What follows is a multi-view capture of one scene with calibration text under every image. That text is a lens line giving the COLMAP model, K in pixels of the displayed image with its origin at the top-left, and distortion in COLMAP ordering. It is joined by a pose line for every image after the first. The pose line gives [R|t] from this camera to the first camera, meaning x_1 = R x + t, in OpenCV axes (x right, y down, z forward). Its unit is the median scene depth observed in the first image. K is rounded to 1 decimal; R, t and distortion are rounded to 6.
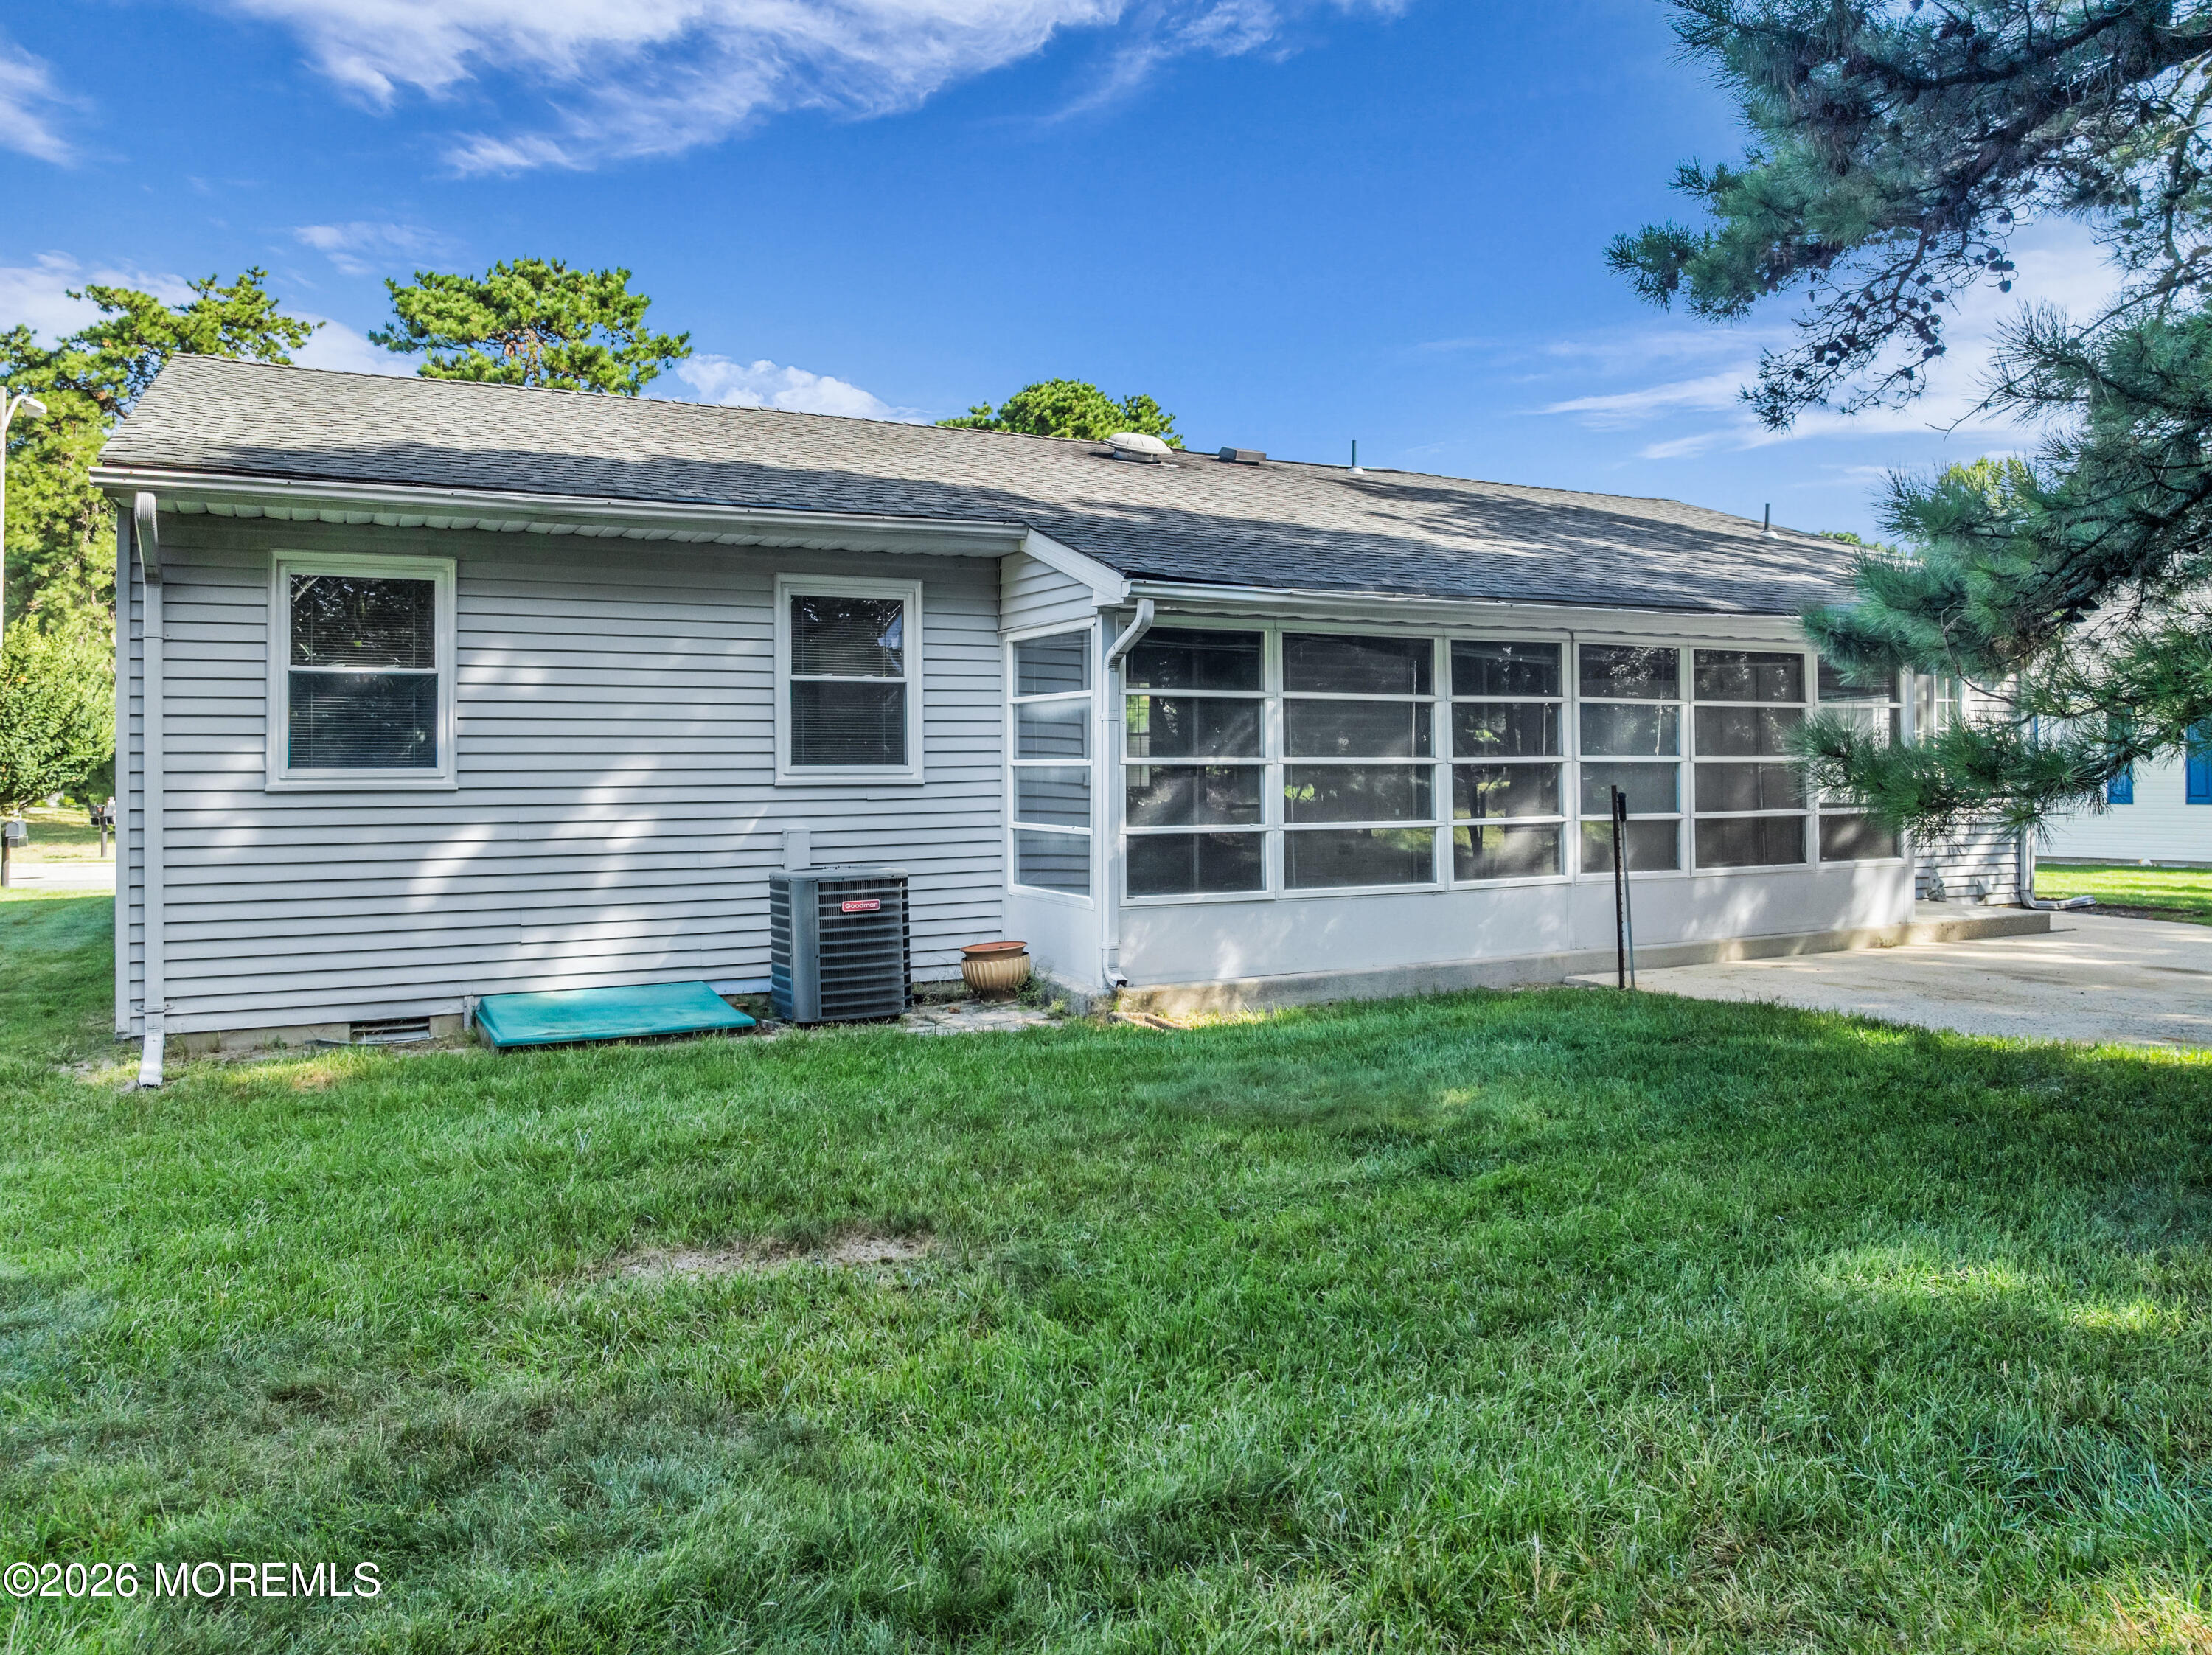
lens RADIAL K [[1565.0, 0, 1106.0], [0, 1565.0, 827.5], [0, 0, 1]] dist [-0.036202, -0.002184]
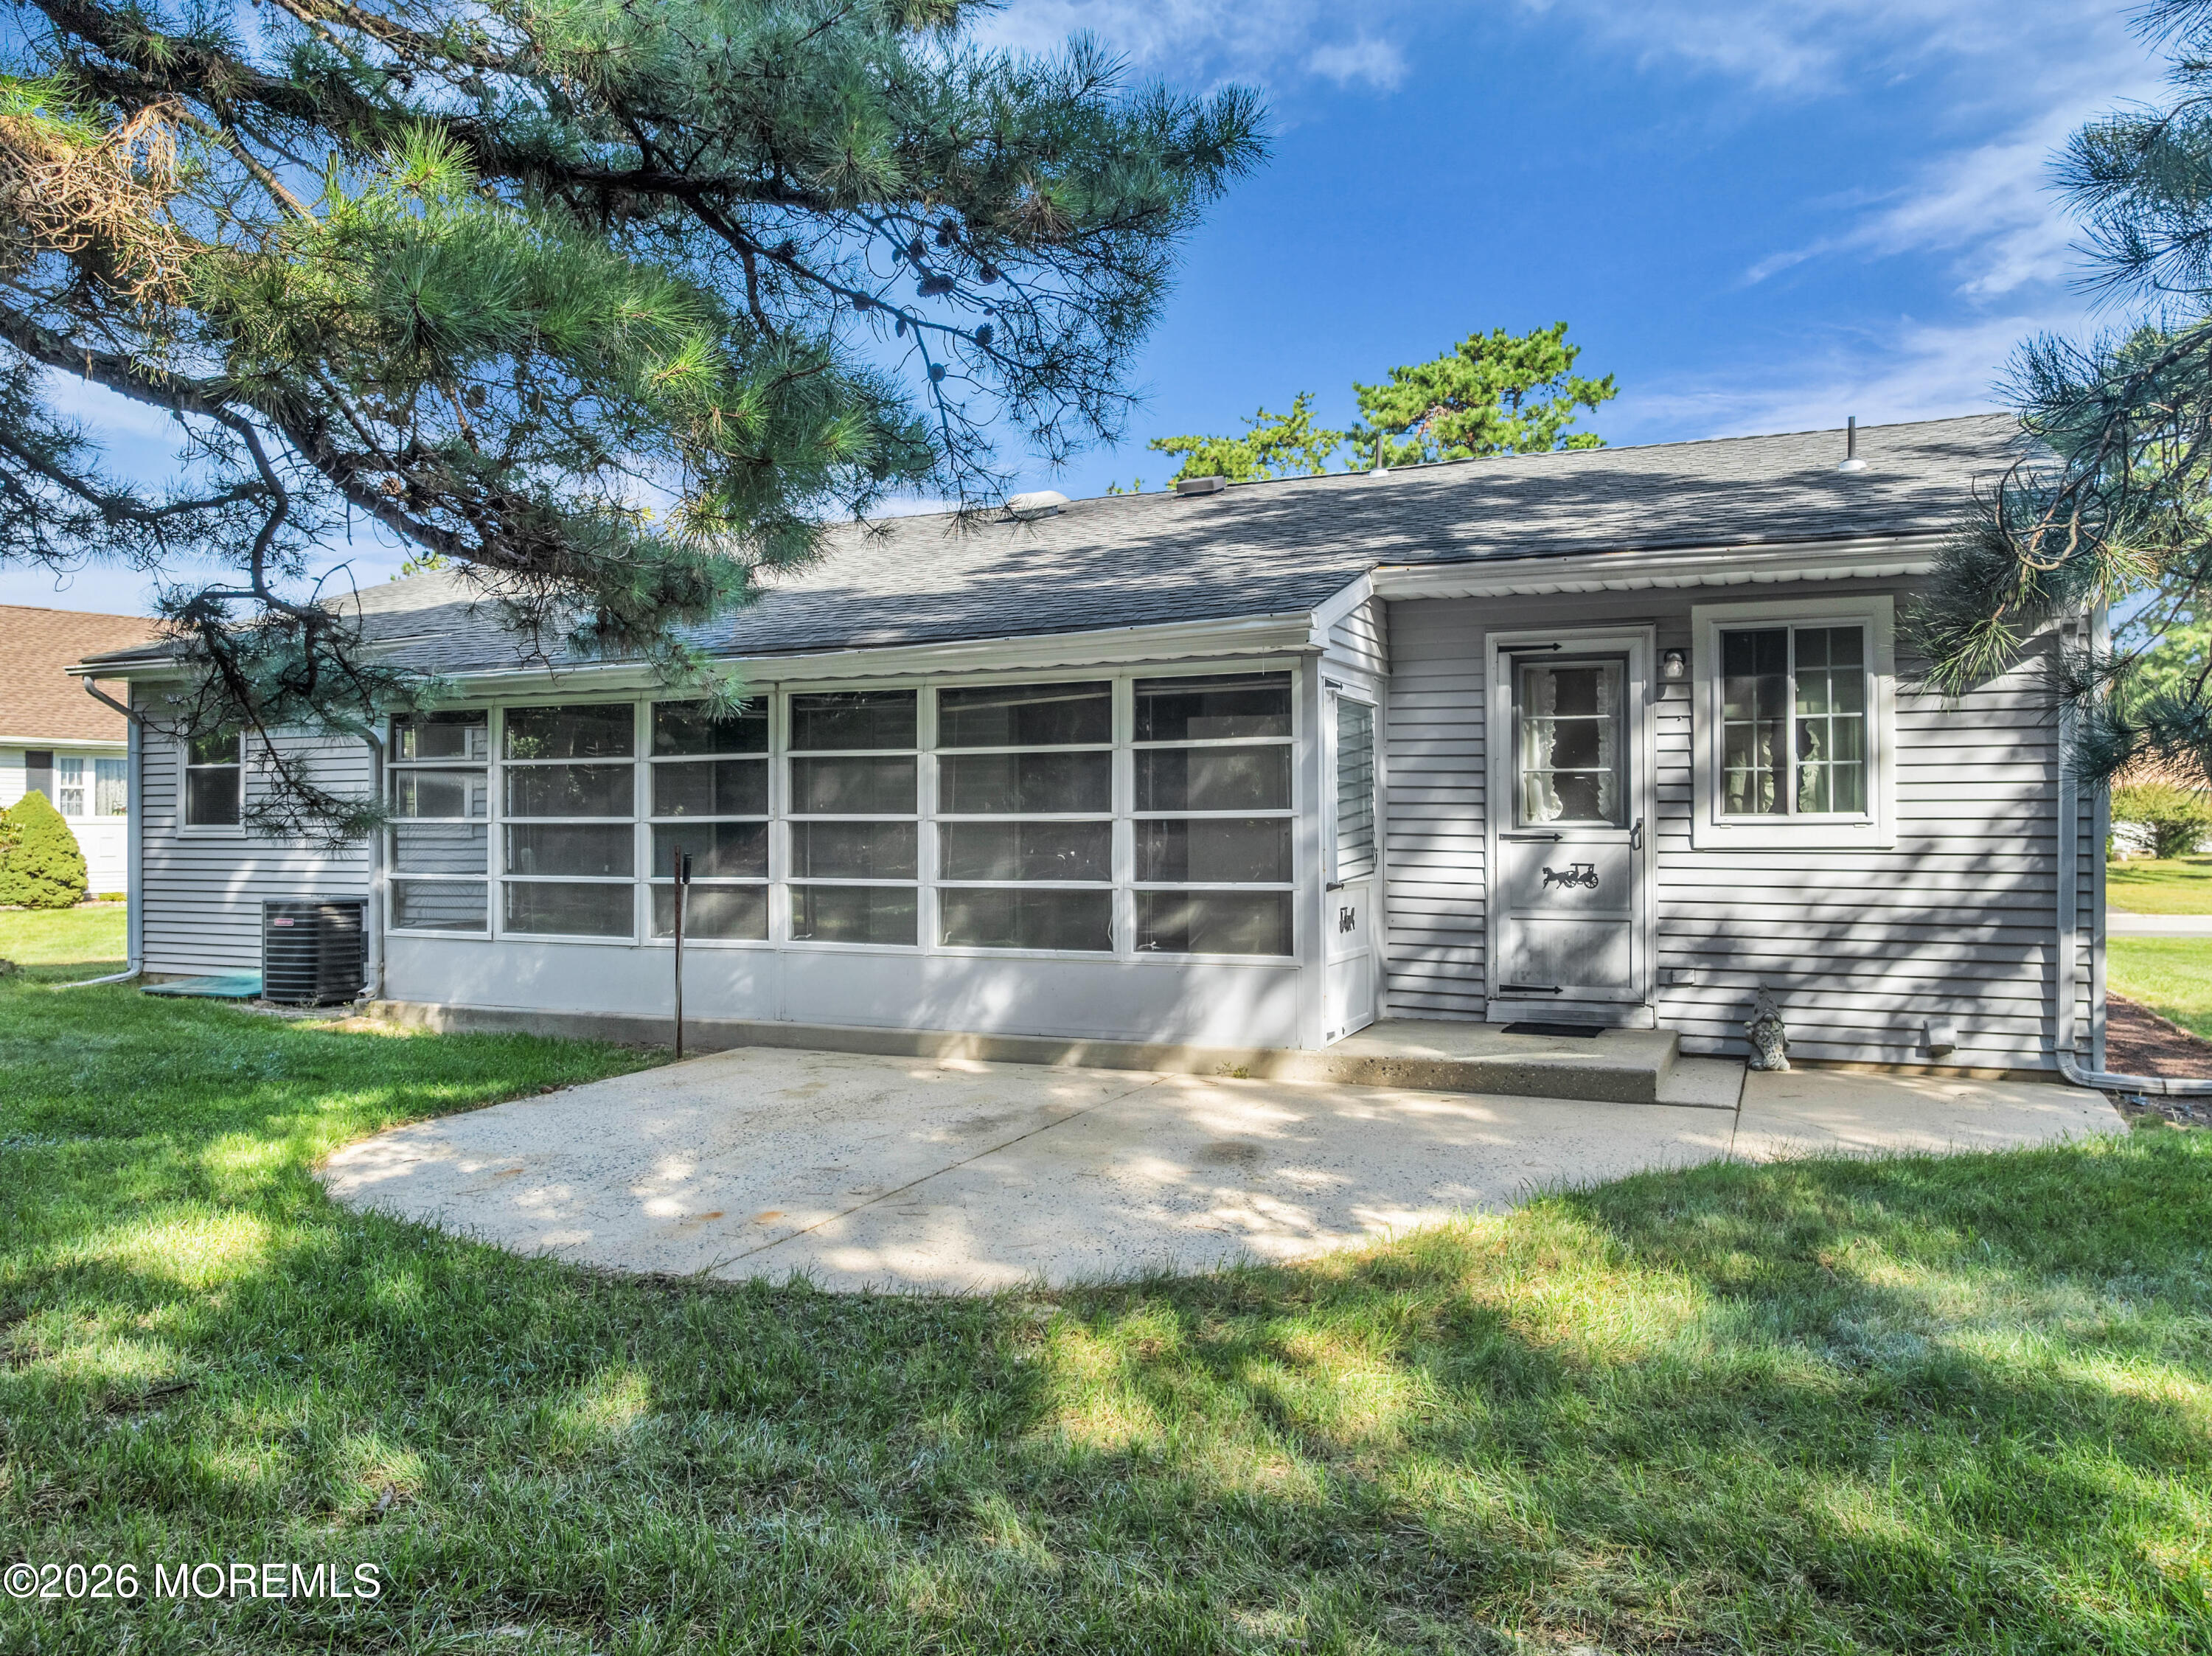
lens RADIAL K [[1565.1, 0, 1106.0], [0, 1565.1, 828.0], [0, 0, 1]] dist [-0.036202, -0.002184]
pose [[0.629690, 0.005150, -0.776830, 1.125817], [-0.027373, 0.999504, -0.015562, -0.027754], [0.776364, 0.031064, 0.629518, 0.547538]]
